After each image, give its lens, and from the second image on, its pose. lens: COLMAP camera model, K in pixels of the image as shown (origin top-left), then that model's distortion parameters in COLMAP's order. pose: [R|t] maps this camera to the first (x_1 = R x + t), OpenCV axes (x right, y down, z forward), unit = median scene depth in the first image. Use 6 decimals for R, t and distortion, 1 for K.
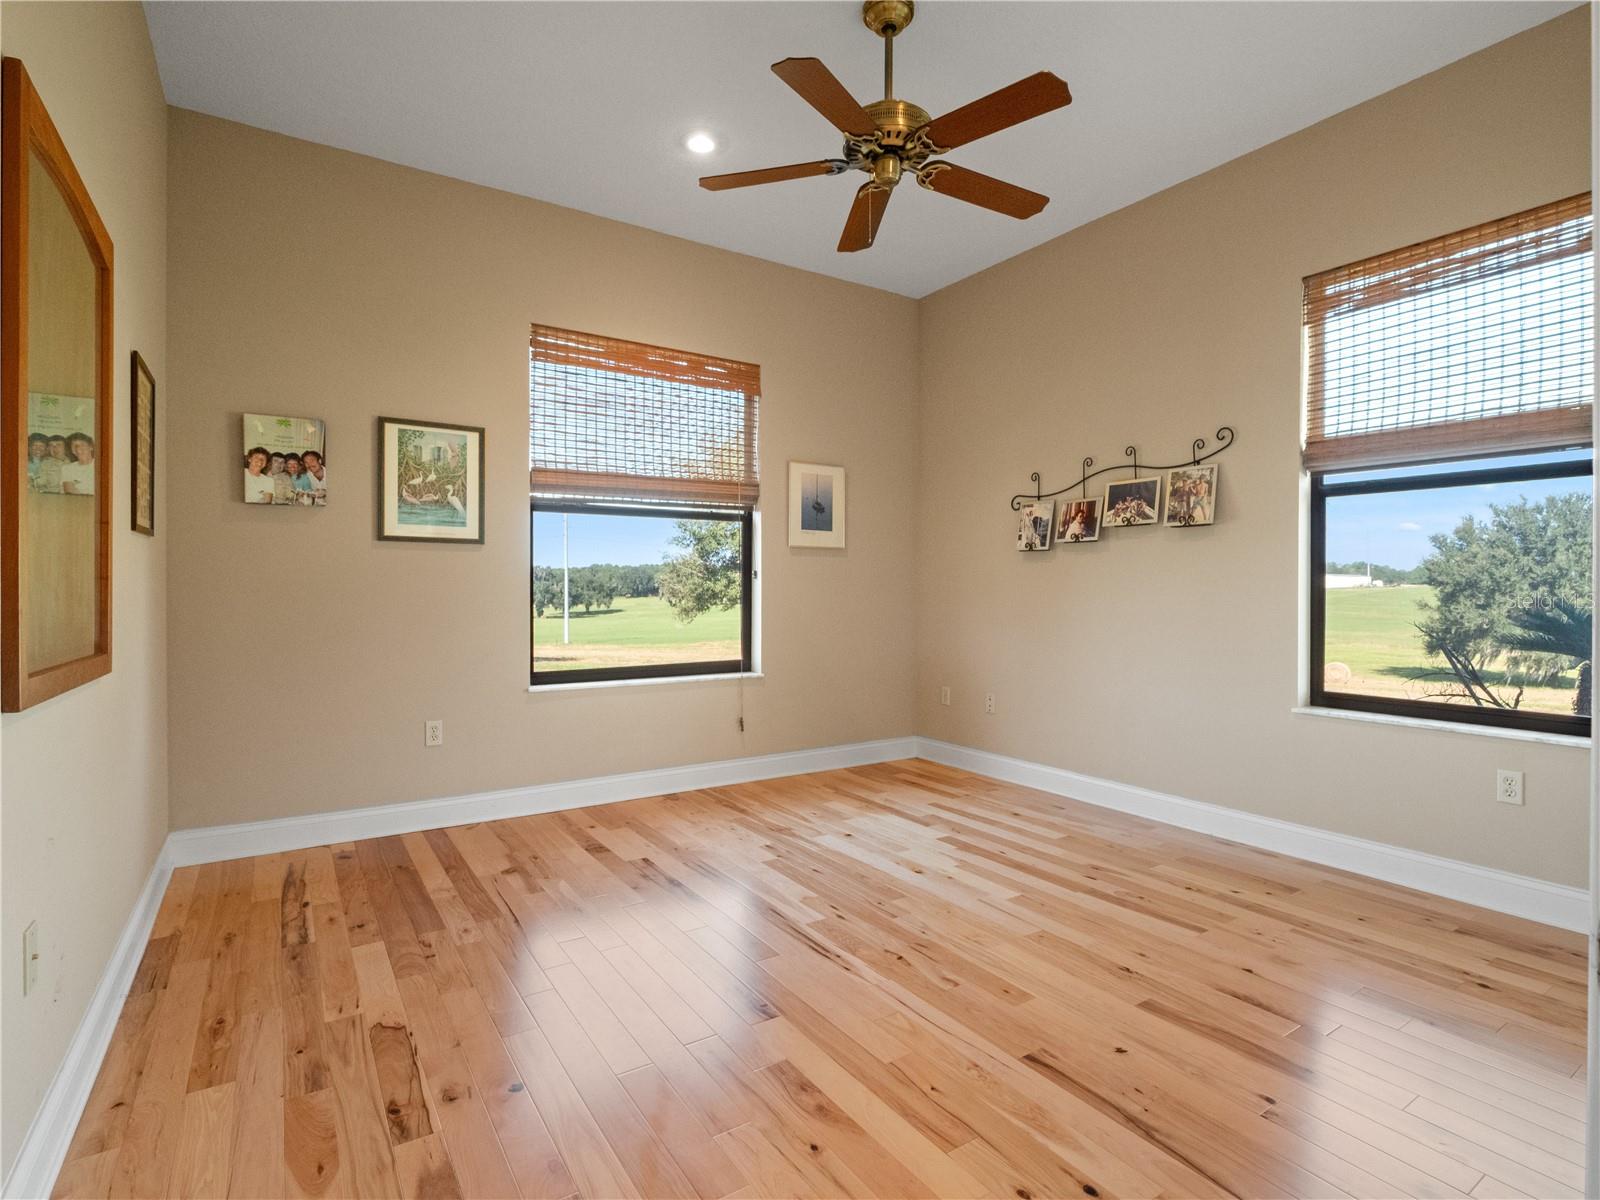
lens RADIAL K [[792.5, 0, 794.1], [0, 792.5, 594.7], [0, 0, 1]] dist [-0.014615, -0.000411]
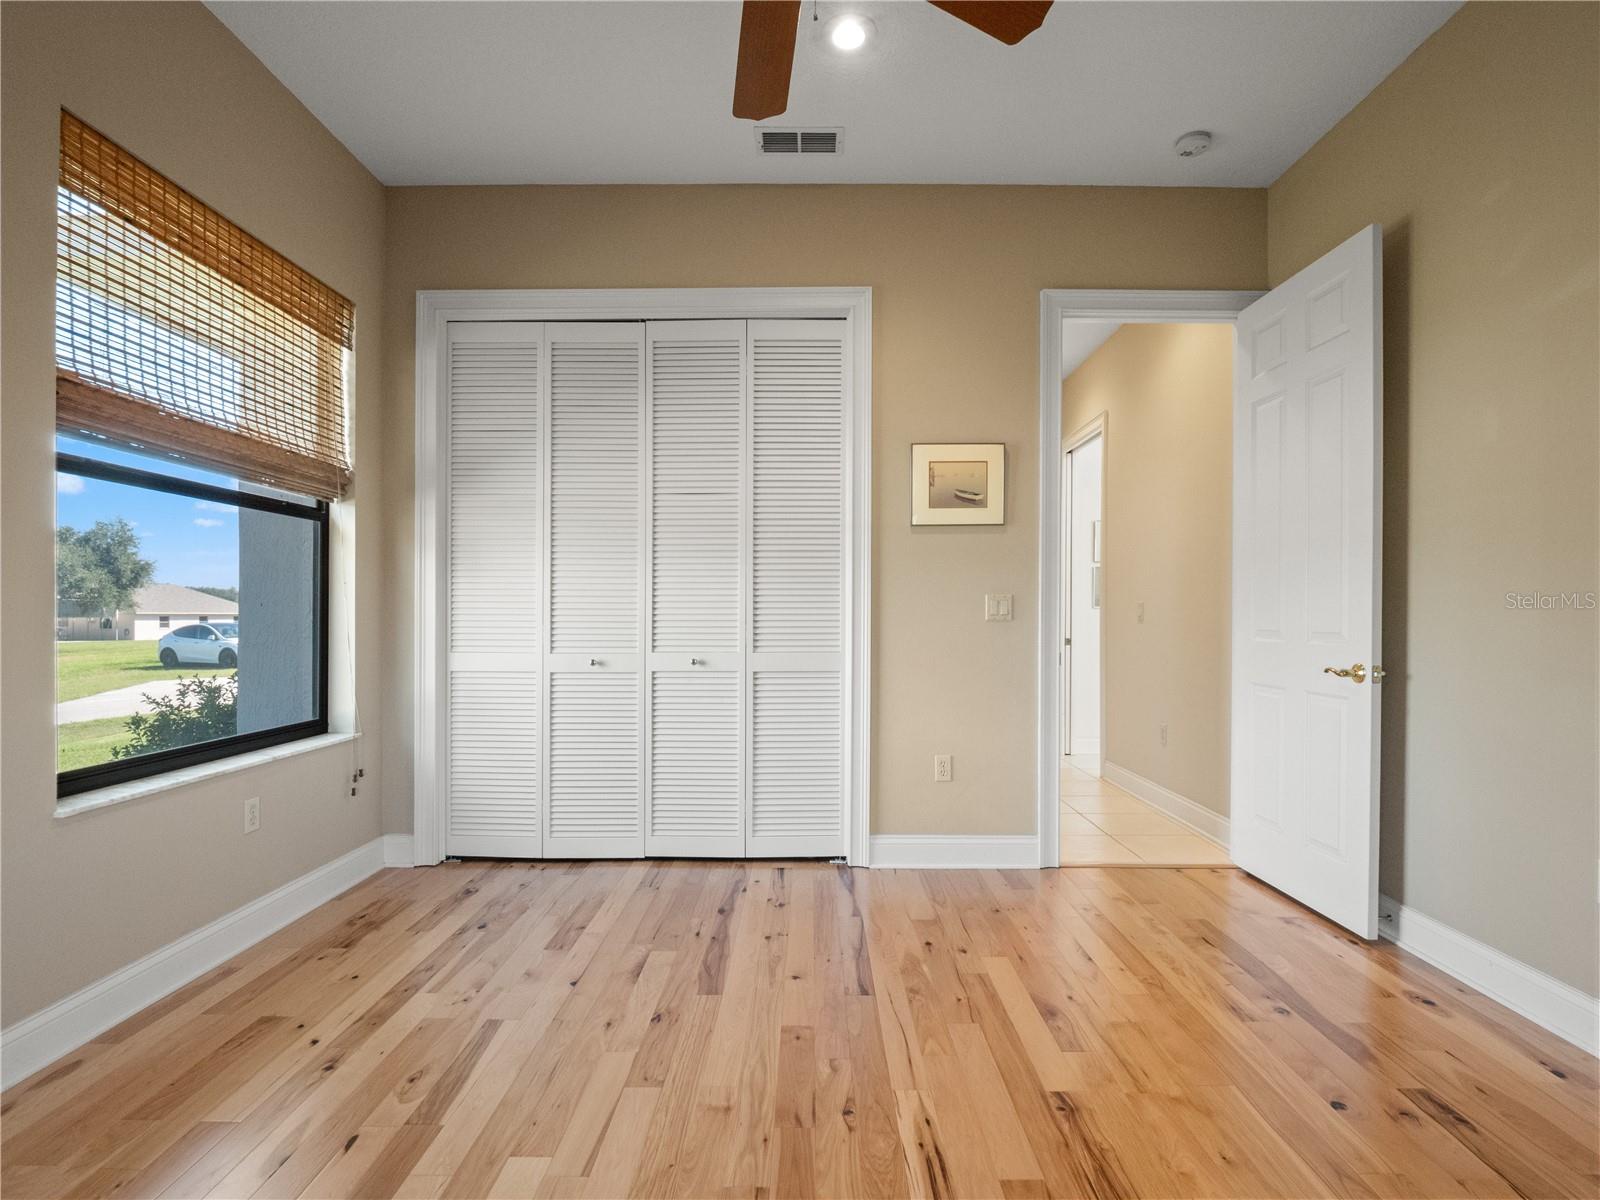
lens RADIAL K [[792.5, 0, 799.6], [0, 792.5, 609.4], [0, 0, 1]] dist [-0.014615, -0.000411]
pose [[-0.834509, -0.002521, 0.550988, -0.232873], [-0.004155, 0.999990, -0.001719, -0.016176], [-0.550978, -0.003724, -0.834511, 1.614094]]
